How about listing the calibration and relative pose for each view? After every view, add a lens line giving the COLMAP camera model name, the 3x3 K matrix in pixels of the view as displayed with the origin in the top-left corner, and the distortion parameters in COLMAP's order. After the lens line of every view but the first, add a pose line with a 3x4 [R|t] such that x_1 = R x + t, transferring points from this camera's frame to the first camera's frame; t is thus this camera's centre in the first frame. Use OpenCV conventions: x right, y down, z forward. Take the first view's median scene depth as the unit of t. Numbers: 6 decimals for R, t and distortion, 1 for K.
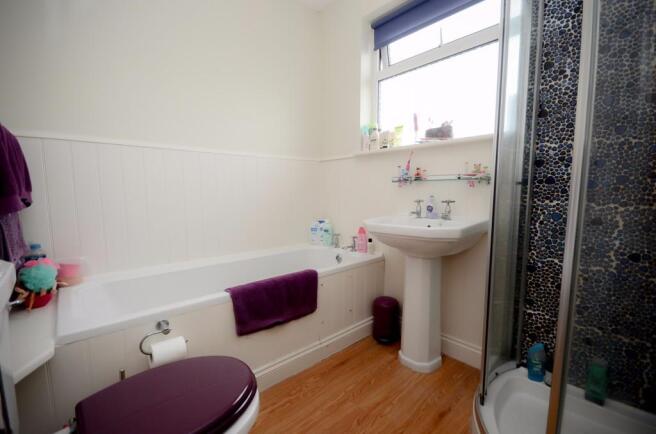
lens RADIAL K [[290.1, 0, 327.0], [0, 290.1, 220.2], [0, 0, 1]] dist [0.019349, -0.013219]
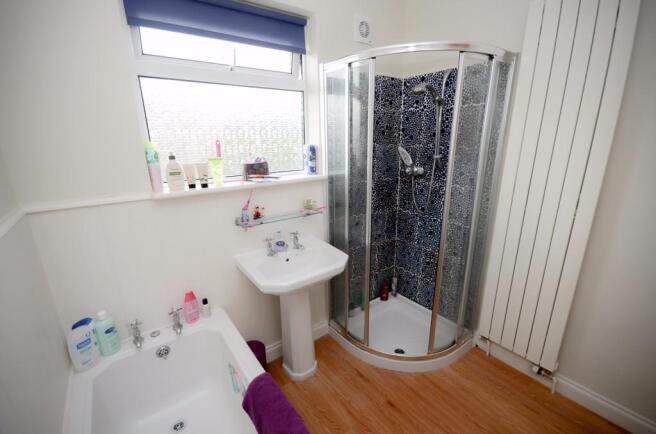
lens RADIAL K [[290.1, 0, 327.0], [0, 290.1, 220.2], [0, 0, 1]] dist [0.019349, -0.013219]
pose [[0.097726, -0.279663, 0.955112, -0.589303], [0.105210, 0.957231, 0.269518, -0.368774], [-0.989637, 0.074148, 0.122970, 0.650019]]
